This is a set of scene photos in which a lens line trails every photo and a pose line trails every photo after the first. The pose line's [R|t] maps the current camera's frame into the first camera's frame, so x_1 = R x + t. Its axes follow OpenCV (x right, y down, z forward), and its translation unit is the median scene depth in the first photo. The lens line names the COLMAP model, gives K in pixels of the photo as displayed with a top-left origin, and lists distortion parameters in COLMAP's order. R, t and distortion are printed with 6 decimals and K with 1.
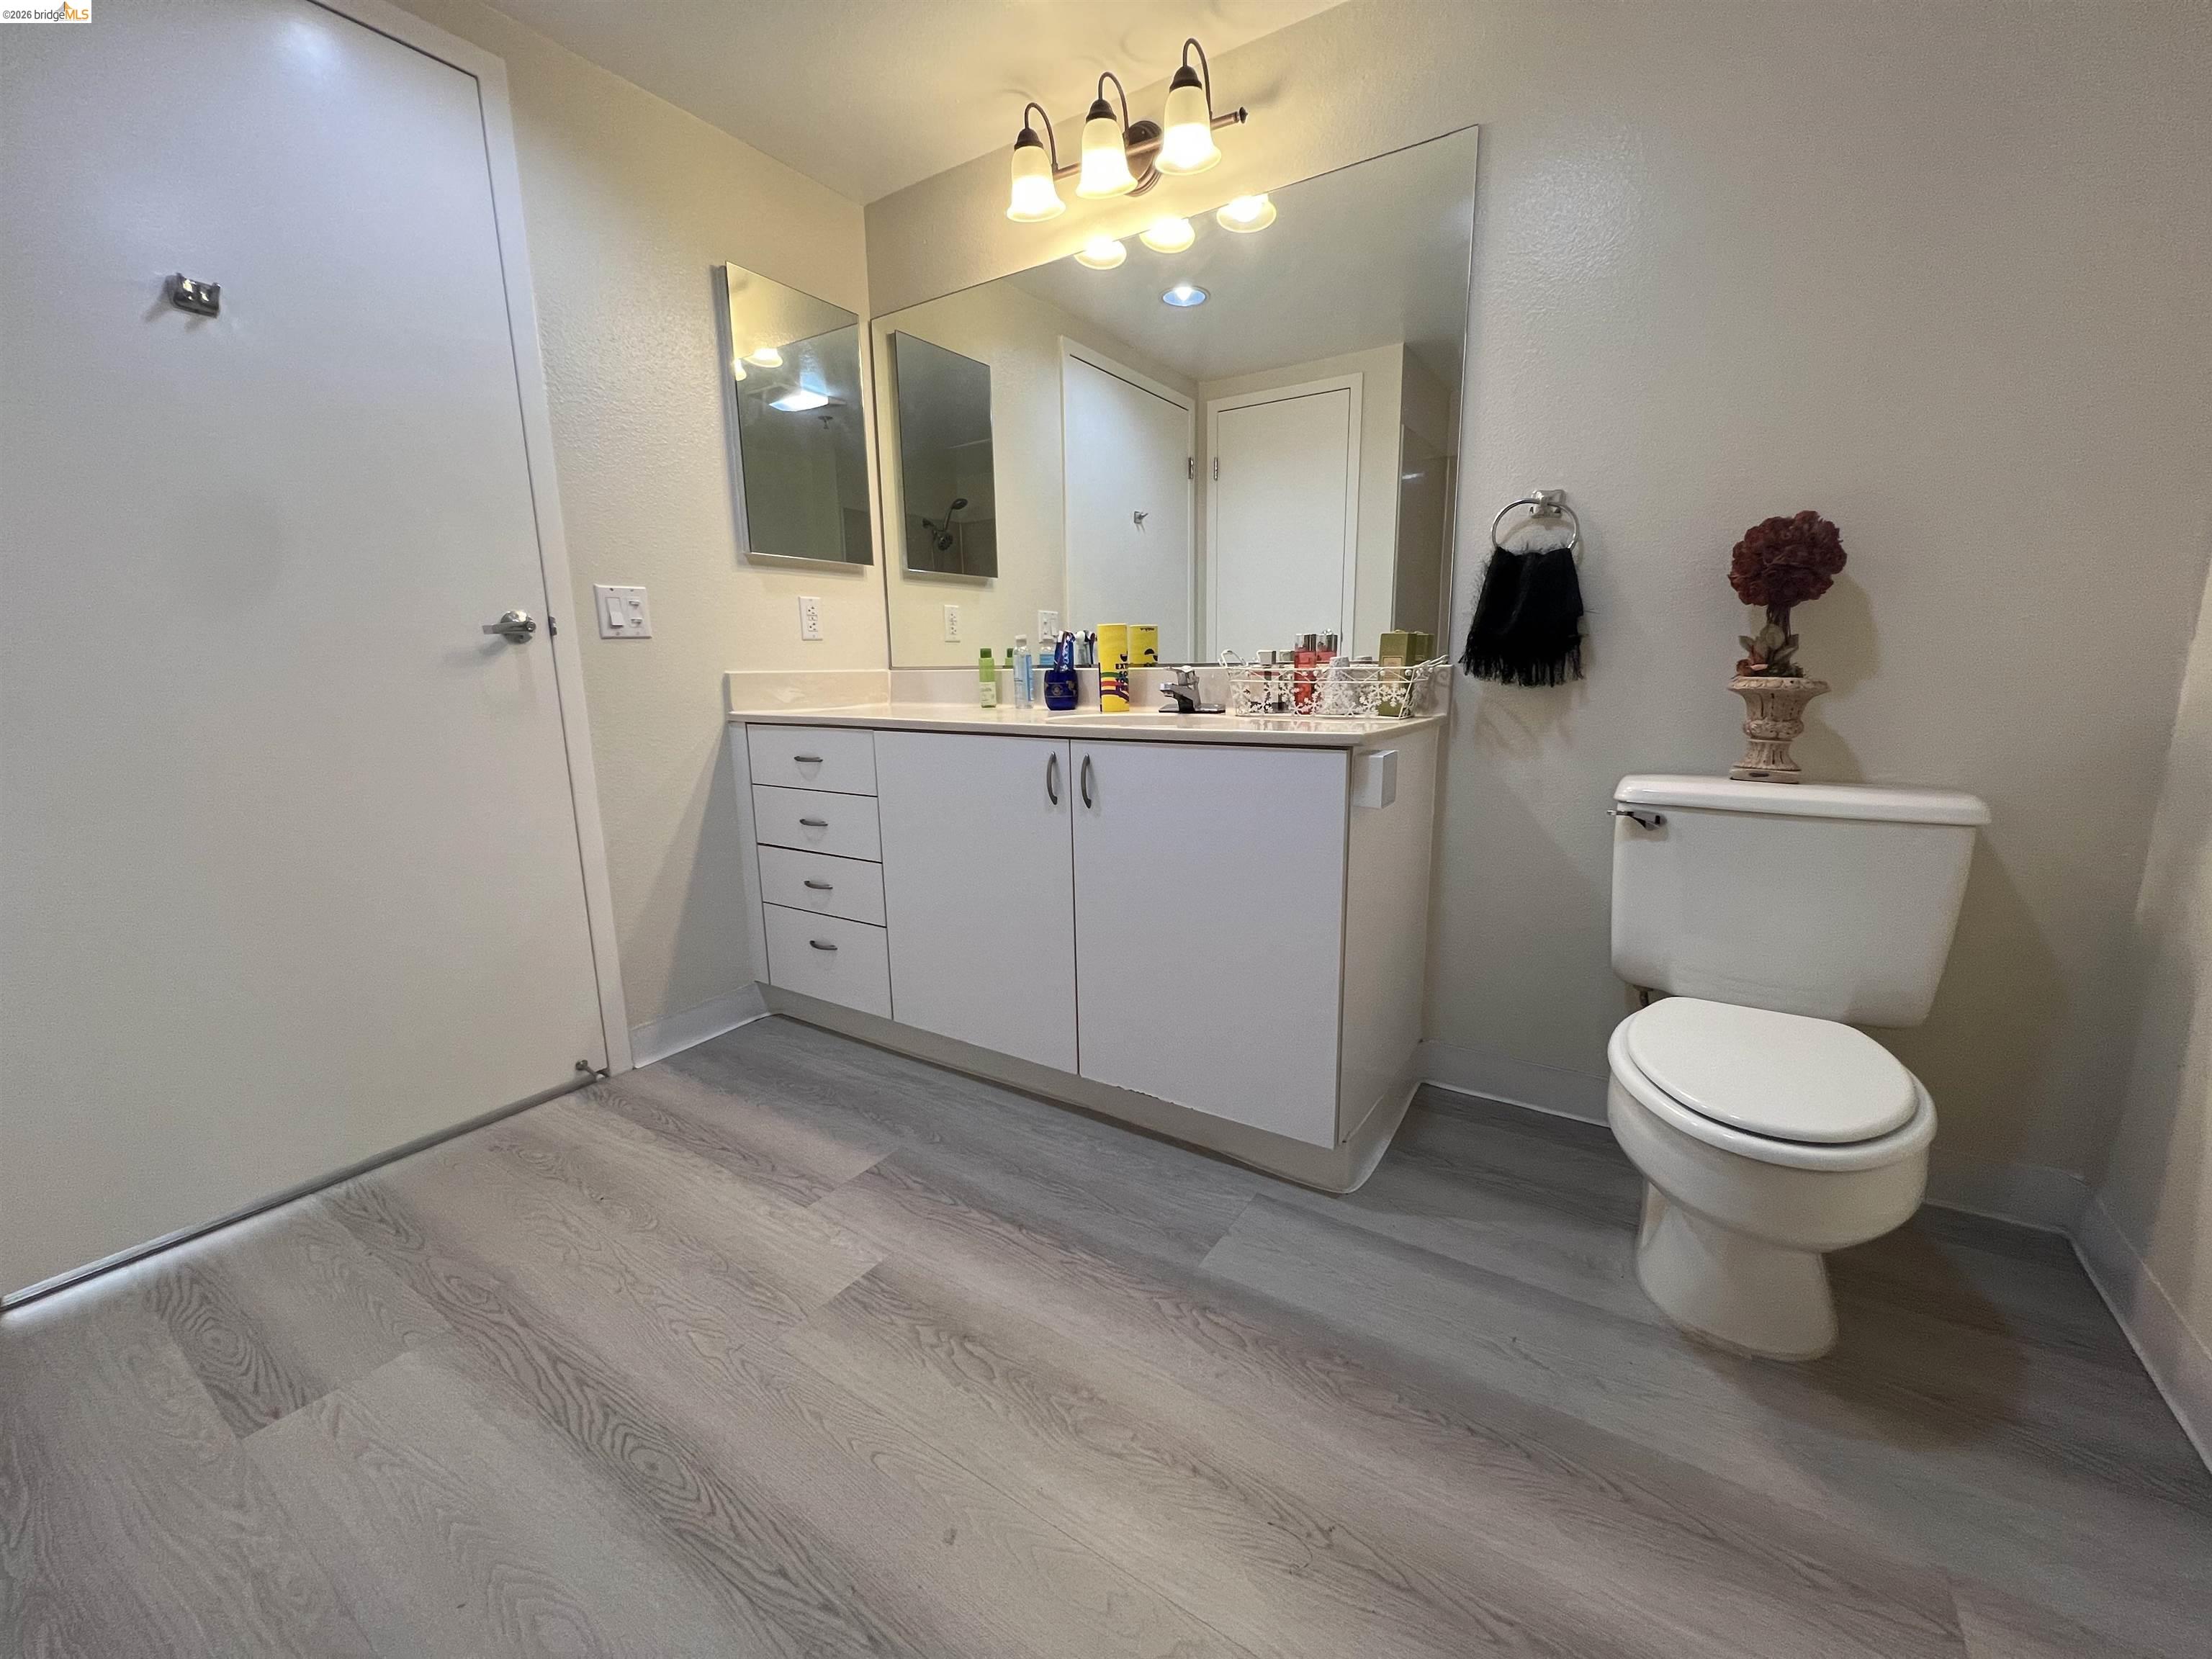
lens RADIAL K [[888.2, 0, 1106.0], [0, 888.2, 829.5], [0, 0, 1]] dist [0.000370, 0.000371]
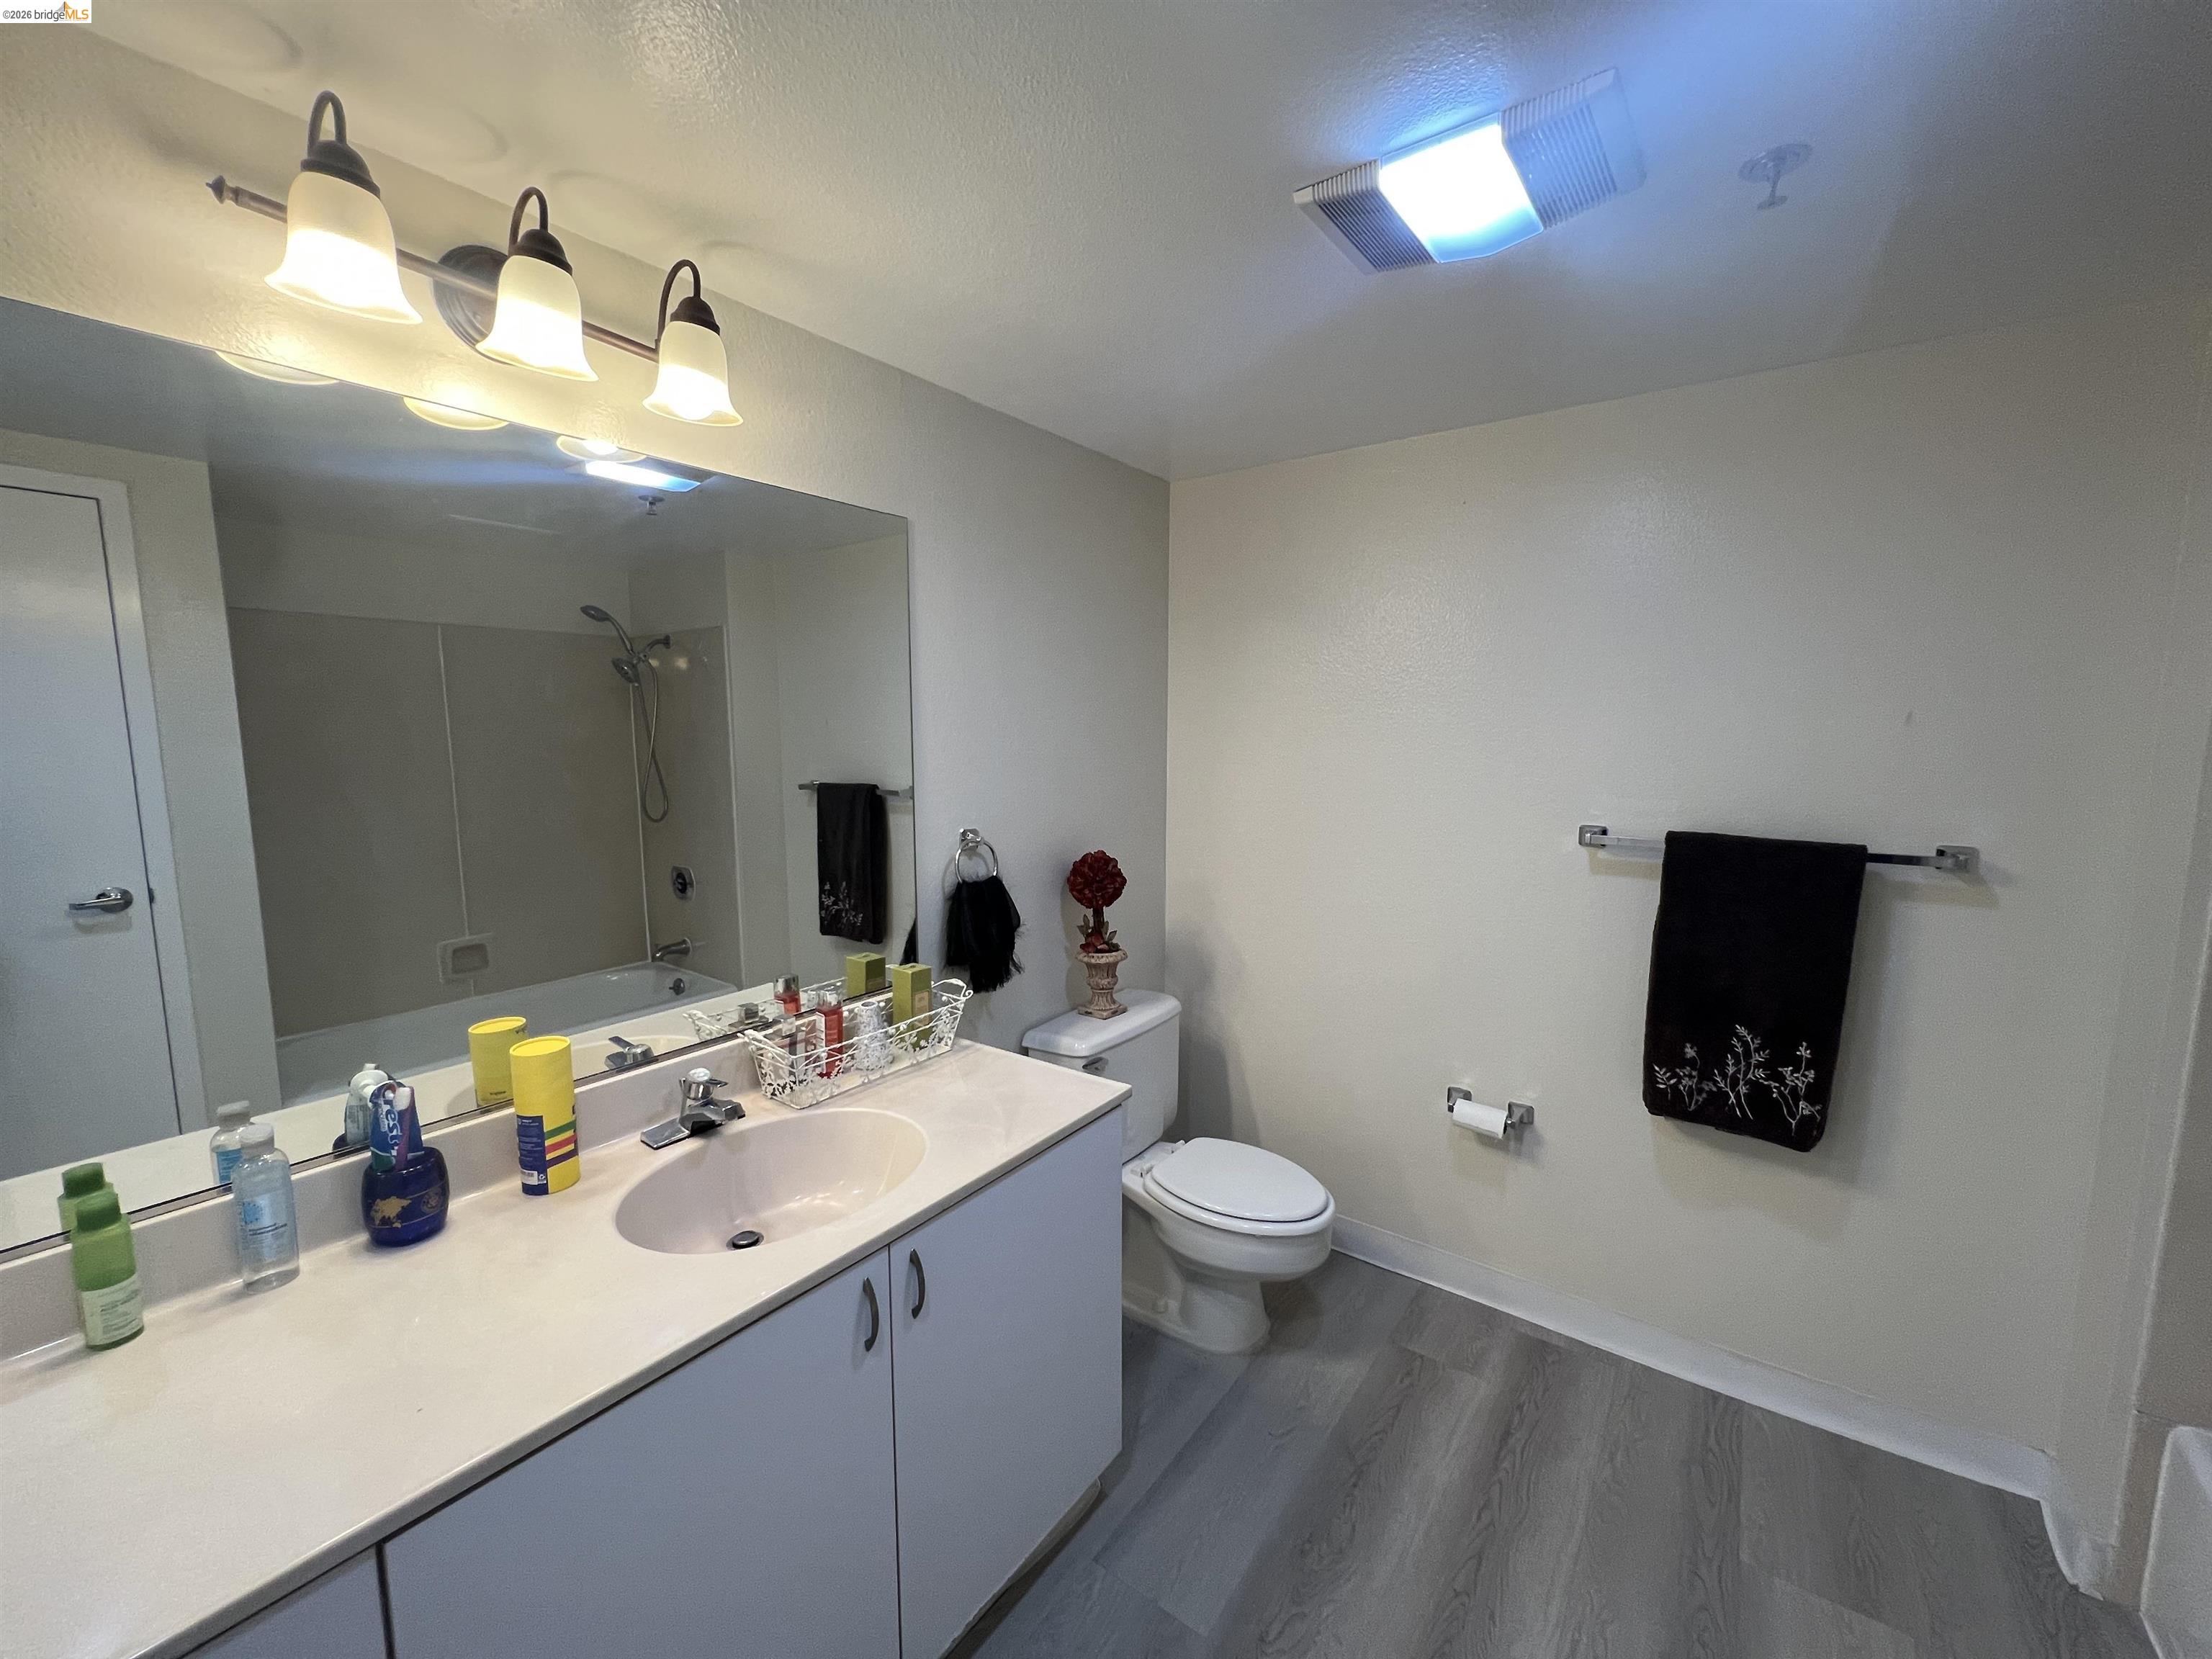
lens RADIAL K [[888.2, 0, 1106.0], [0, 888.2, 829.5], [0, 0, 1]] dist [0.000370, 0.000371]
pose [[0.053171, -0.103618, 0.993195, -0.783803], [0.188060, 0.977844, 0.091949, -0.513103], [-0.980717, 0.181891, 0.071479, 0.815415]]
